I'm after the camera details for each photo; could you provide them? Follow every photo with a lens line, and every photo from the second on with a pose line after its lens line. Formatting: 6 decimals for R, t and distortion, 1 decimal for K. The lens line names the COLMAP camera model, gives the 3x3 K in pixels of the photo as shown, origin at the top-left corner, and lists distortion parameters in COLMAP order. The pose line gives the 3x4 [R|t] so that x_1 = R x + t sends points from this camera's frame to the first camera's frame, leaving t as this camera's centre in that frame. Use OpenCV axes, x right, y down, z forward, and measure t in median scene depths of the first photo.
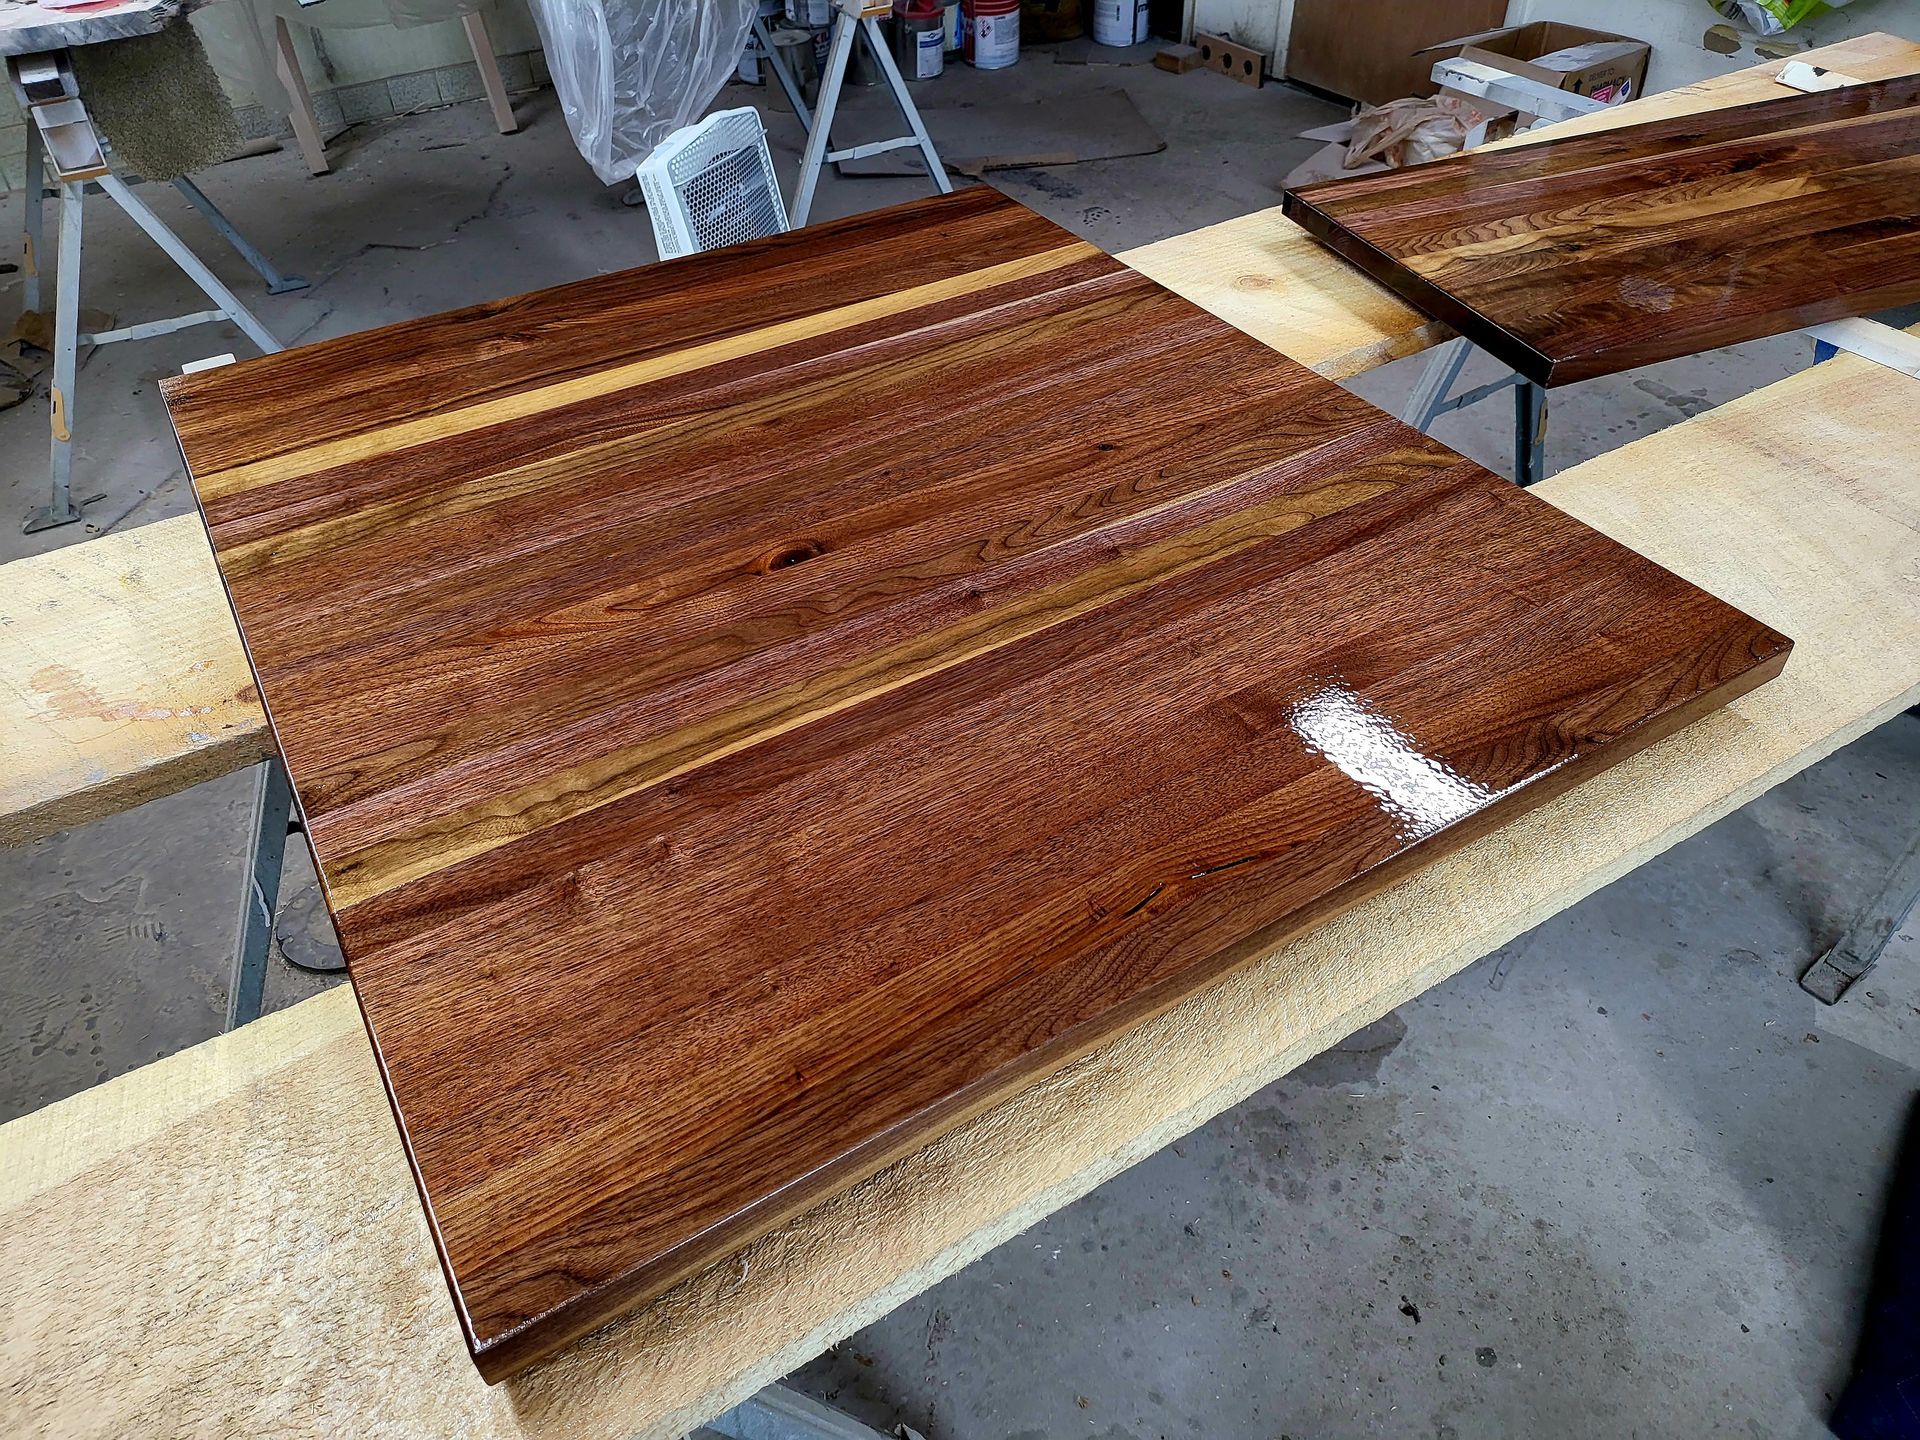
lens RADIAL K [[1322.6, 0, 981.2], [0, 1322.6, 681.5], [0, 0, 1]] dist [0.059872, -0.059002]
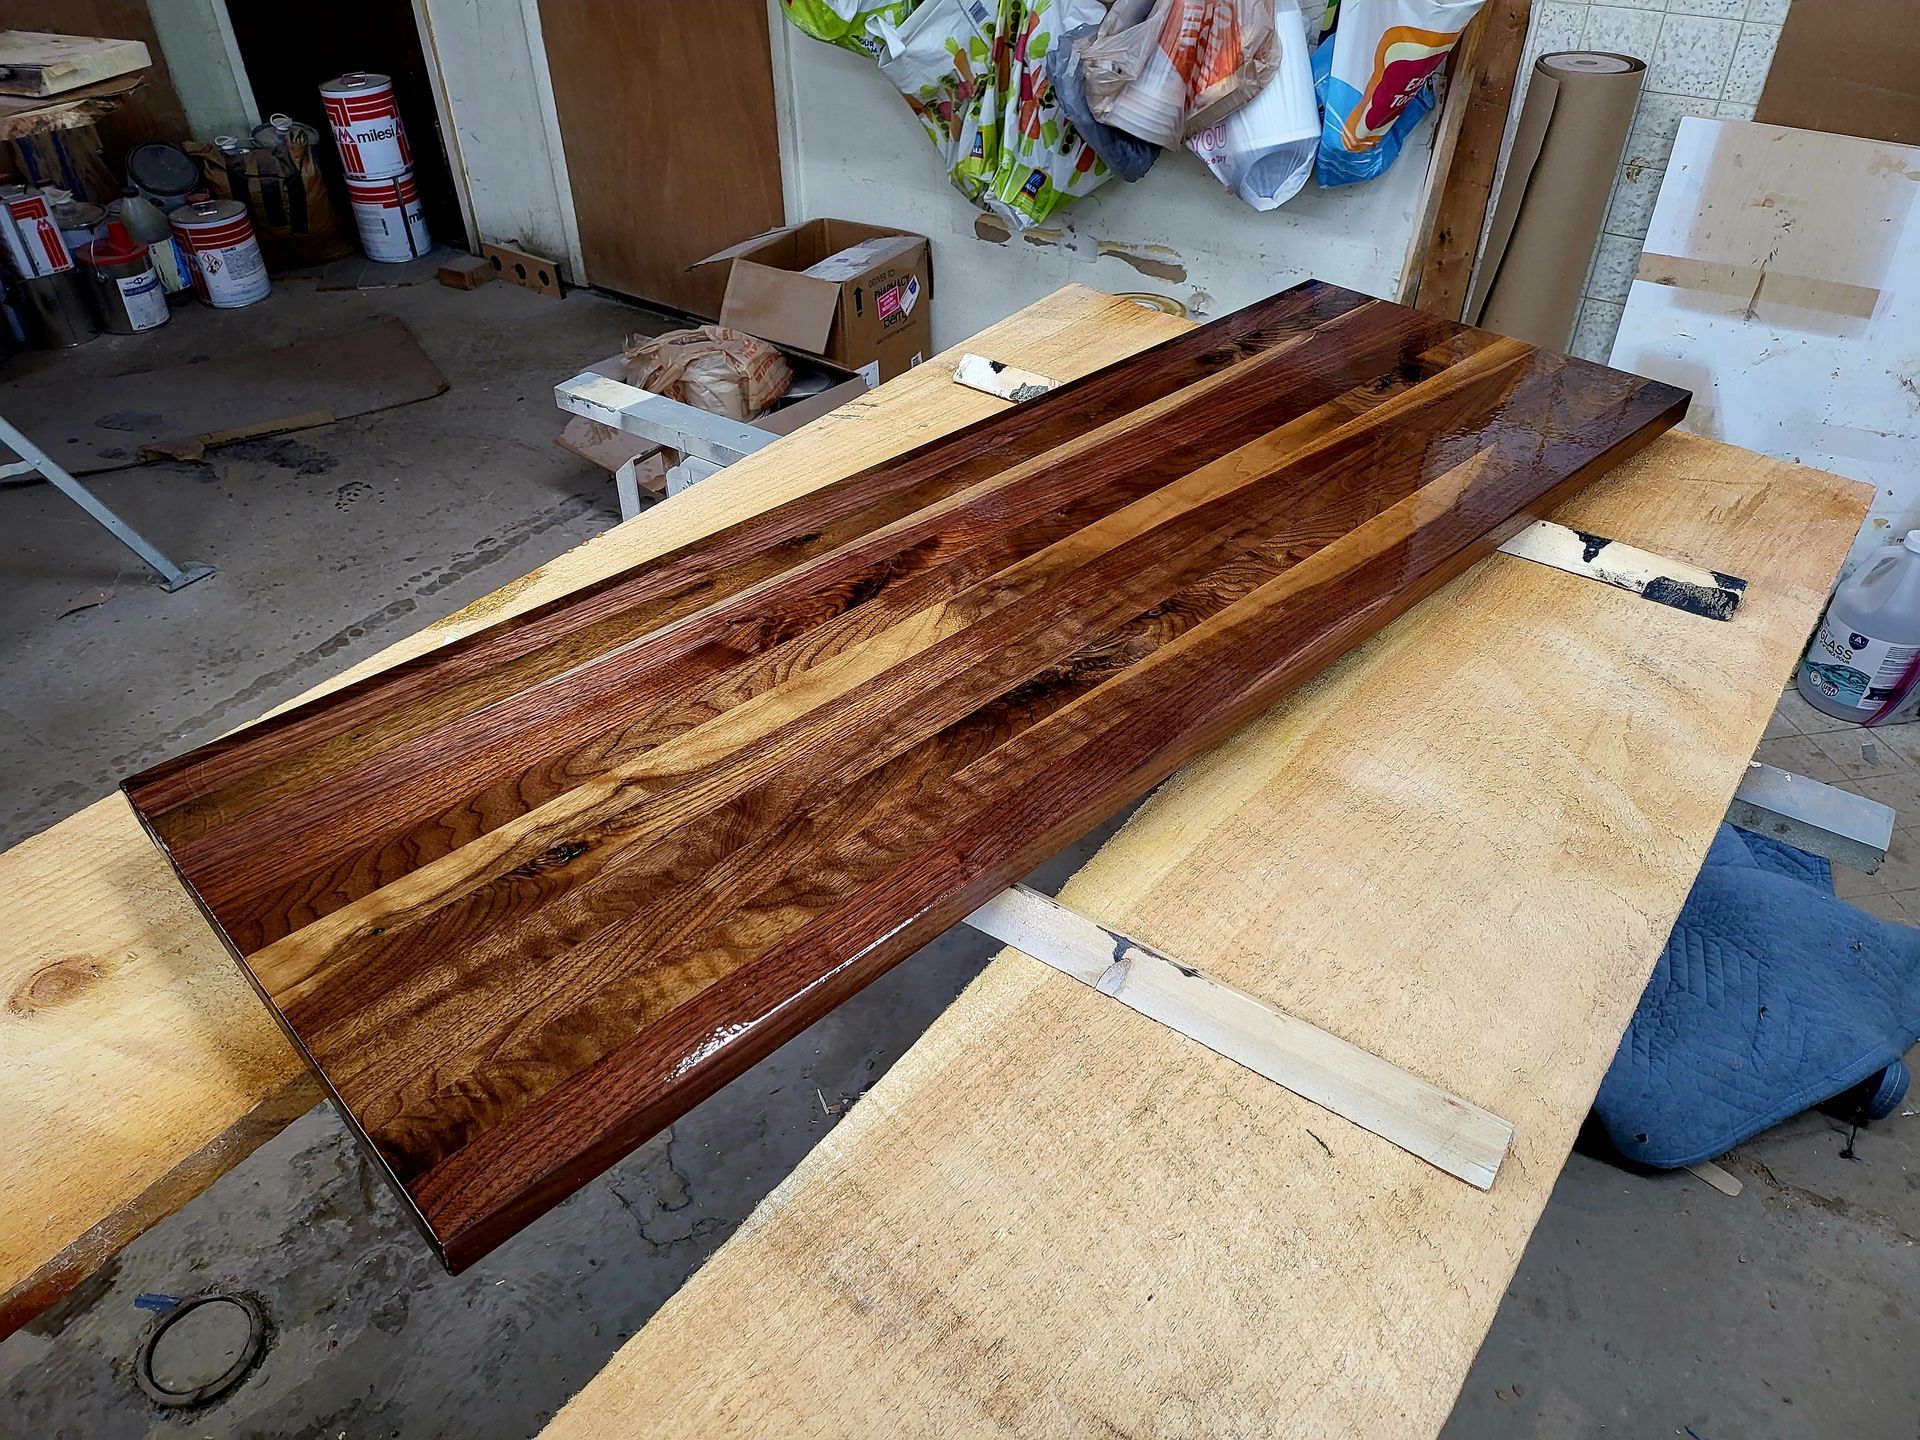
lens RADIAL K [[1307.4, 0, 955.5], [0, 1307.4, 692.8], [0, 0, 1]] dist [0.065831, -0.063427]
pose [[0.930352, -0.212482, 0.298826, 0.149178], [0.231944, 0.972241, -0.030807, -0.113210], [-0.283985, 0.097972, 0.953810, 0.127620]]
